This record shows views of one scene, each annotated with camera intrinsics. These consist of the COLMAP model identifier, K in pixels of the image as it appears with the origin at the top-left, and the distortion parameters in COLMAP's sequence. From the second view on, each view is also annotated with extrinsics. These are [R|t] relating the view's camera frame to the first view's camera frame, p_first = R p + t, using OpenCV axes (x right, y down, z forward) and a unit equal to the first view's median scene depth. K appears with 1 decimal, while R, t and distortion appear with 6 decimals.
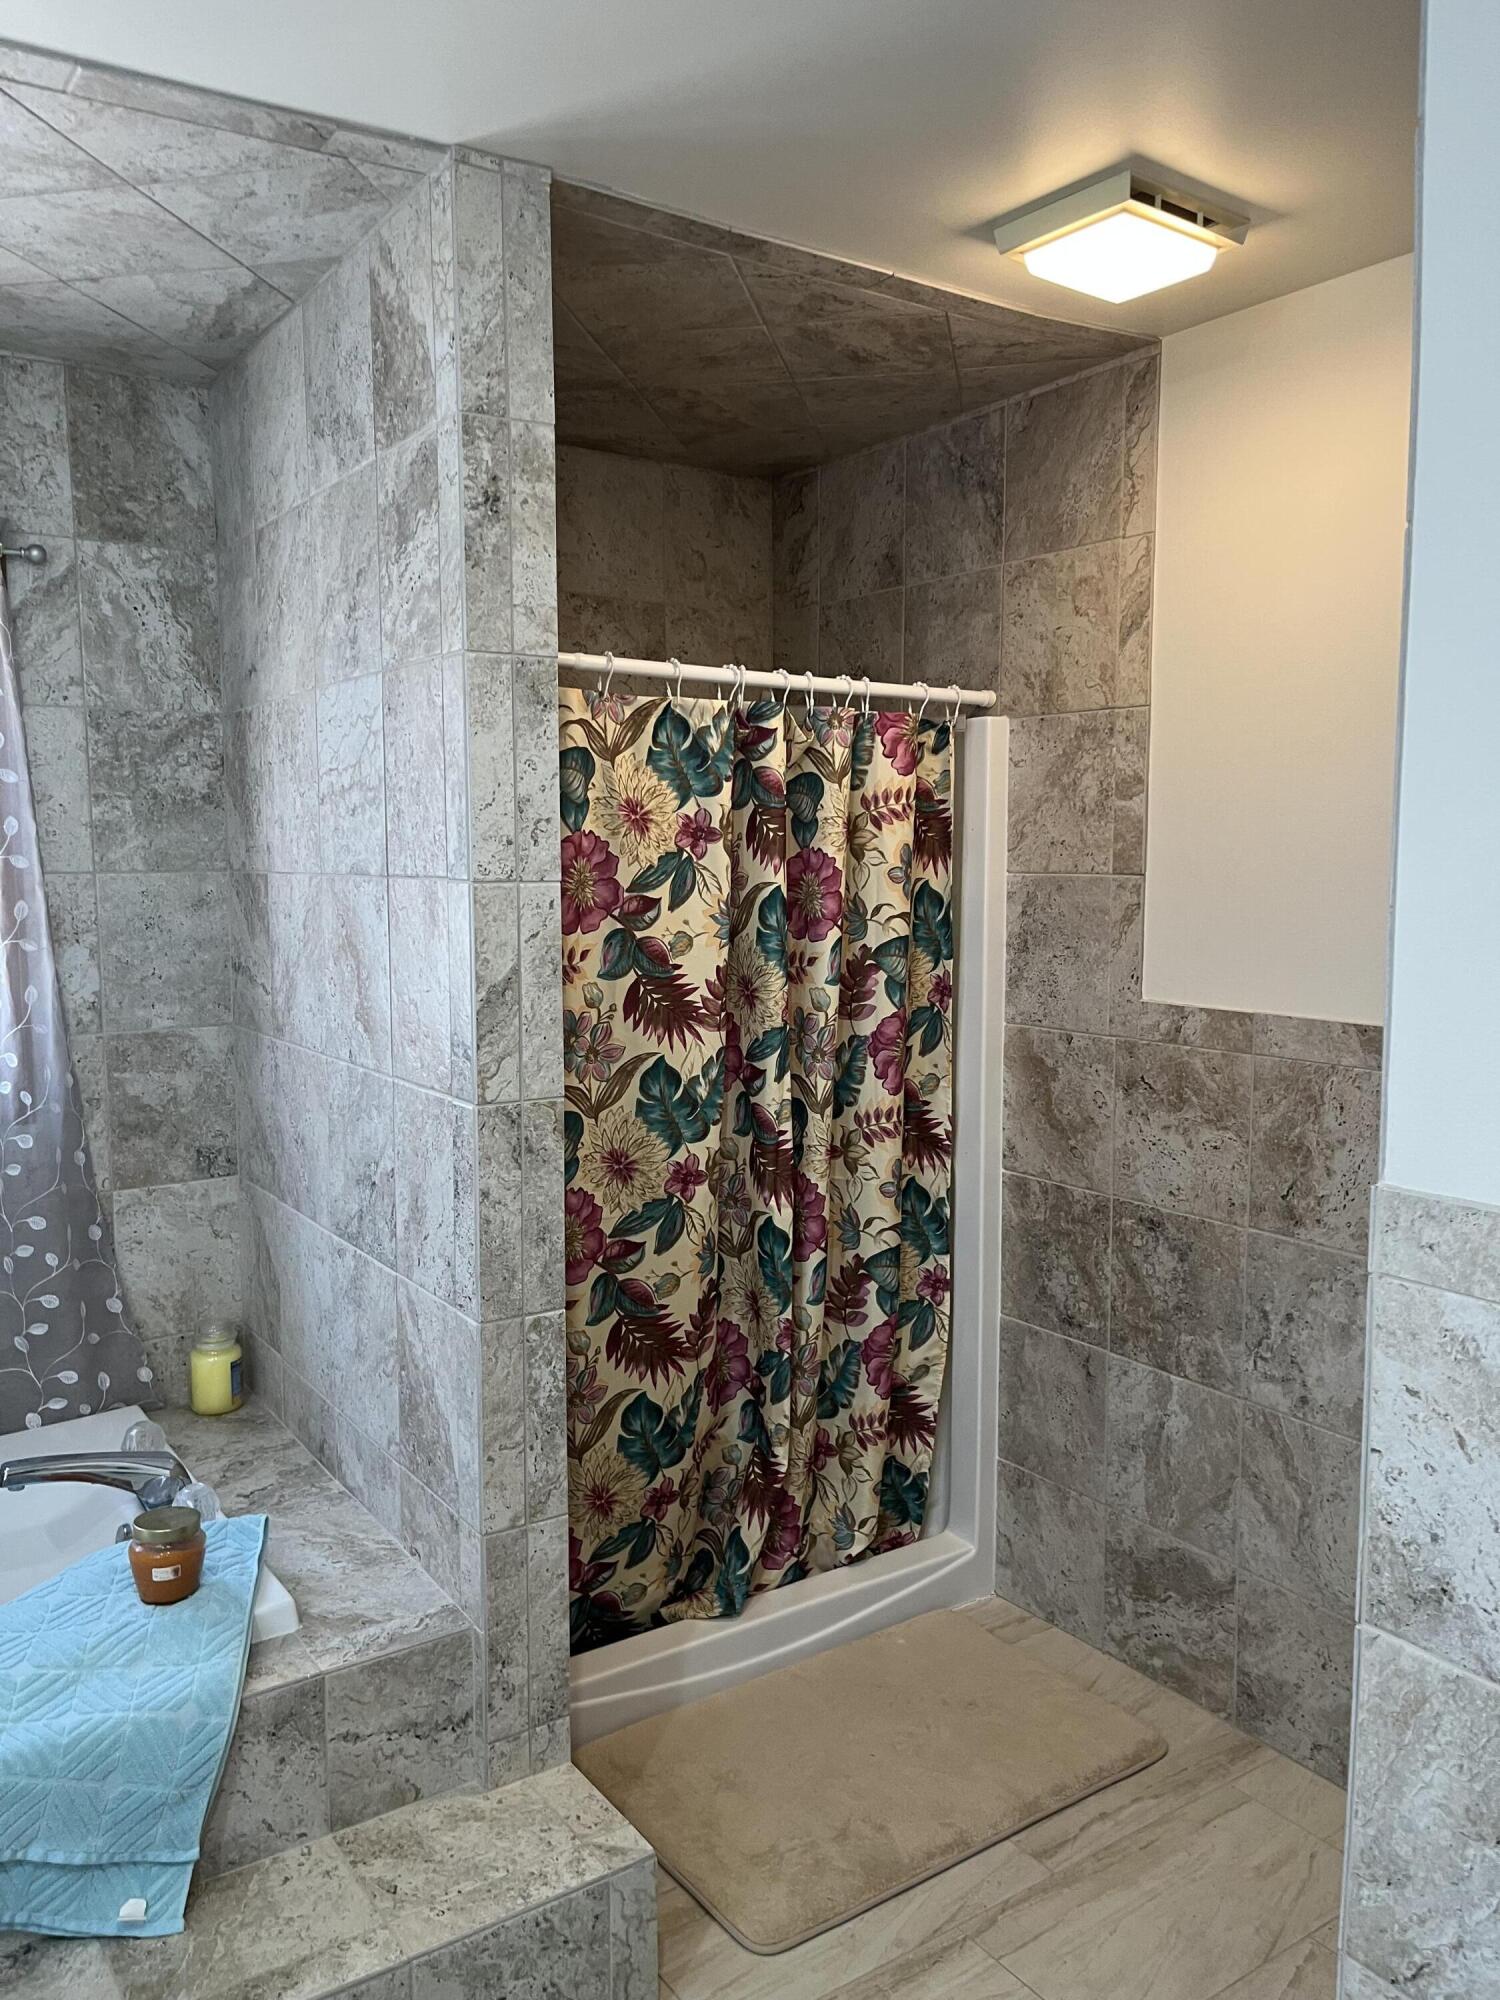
lens RADIAL K [[1503.1, 0, 751.9], [0, 1503.1, 980.5], [0, 0, 1]] dist [0.065435, -0.084690]
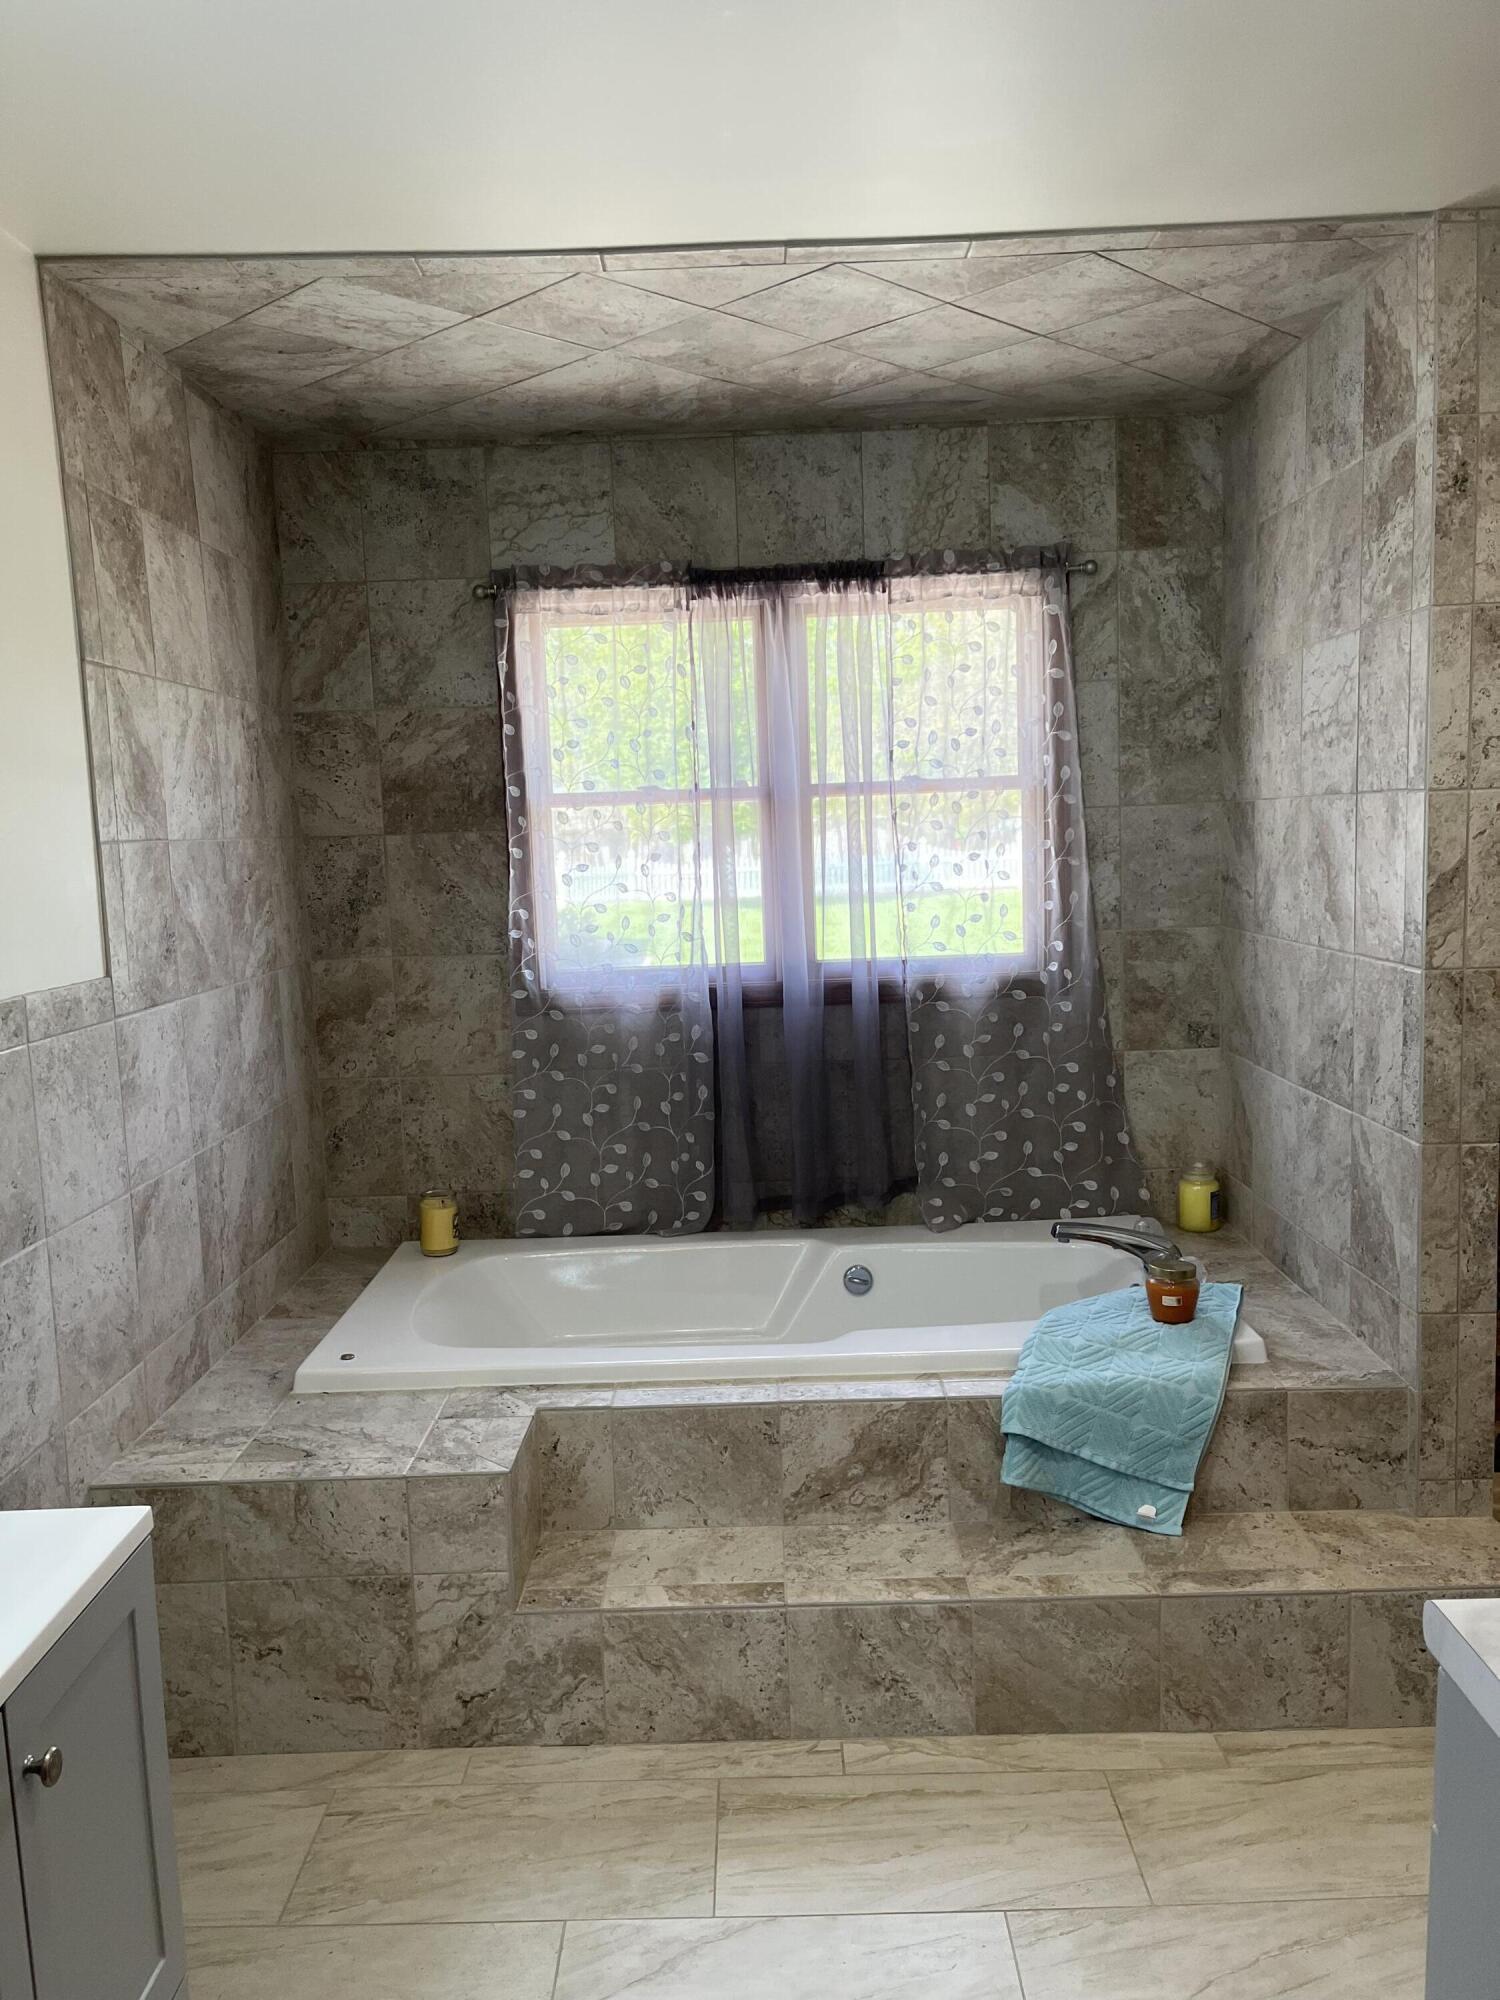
lens RADIAL K [[1503.1, 0, 733.2], [0, 1503.1, 1004.7], [0, 0, 1]] dist [0.065435, -0.084690]
pose [[0.813333, 0.042664, -0.580232, 0.078726], [-0.018907, 0.998719, 0.046933, 0.059365], [0.581491, -0.027202, 0.813098, -0.343804]]
